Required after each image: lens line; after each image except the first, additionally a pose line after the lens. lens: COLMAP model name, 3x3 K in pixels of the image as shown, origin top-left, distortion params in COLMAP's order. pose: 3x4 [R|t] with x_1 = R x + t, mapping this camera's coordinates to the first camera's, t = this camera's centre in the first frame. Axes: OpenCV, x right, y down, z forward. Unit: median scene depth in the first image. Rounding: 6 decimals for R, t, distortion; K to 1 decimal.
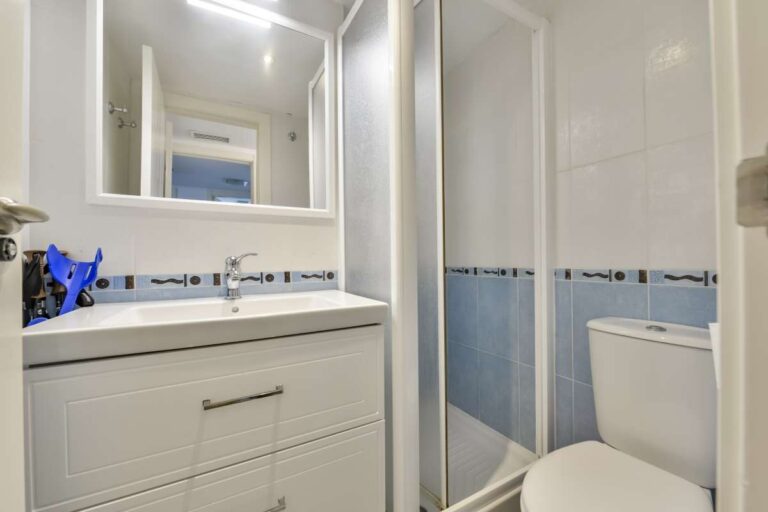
lens RADIAL K [[310.6, 0, 388.5], [0, 310.6, 257.3], [0, 0, 1]] dist [0.000282, -0.000063]
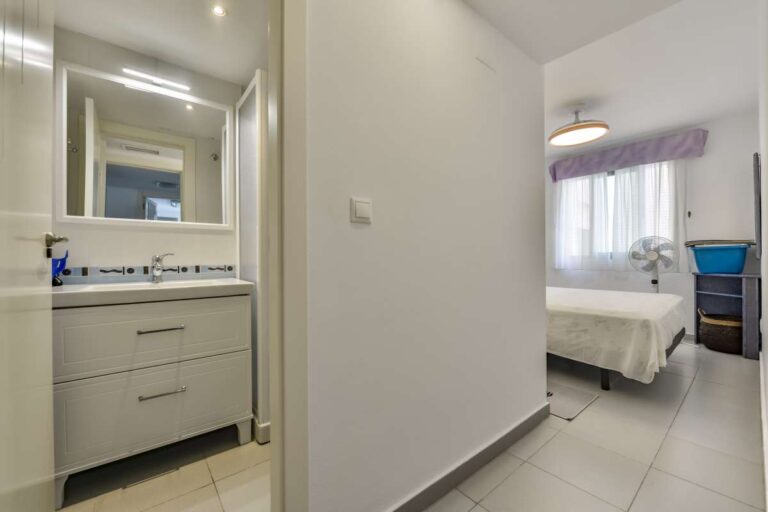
lens RADIAL K [[310.6, 0, 388.5], [0, 310.6, 257.3], [0, 0, 1]] dist [0.000282, -0.000063]
pose [[0.988403, 0.005913, 0.151740, 0.378497], [-0.007200, 0.999943, 0.007933, -0.013349], [-0.151684, -0.008933, 0.988389, -0.663396]]
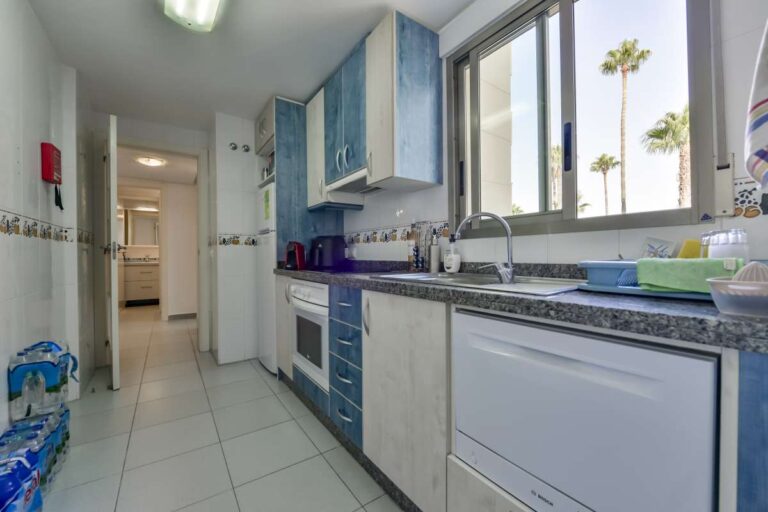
lens RADIAL K [[310.6, 0, 388.5], [0, 310.6, 257.3], [0, 0, 1]] dist [0.000282, -0.000063]
pose [[0.995839, 0.005832, 0.090941, 3.229801], [-0.007025, 0.999893, 0.012801, -0.067136], [-0.090857, -0.013386, 0.995774, -4.854916]]
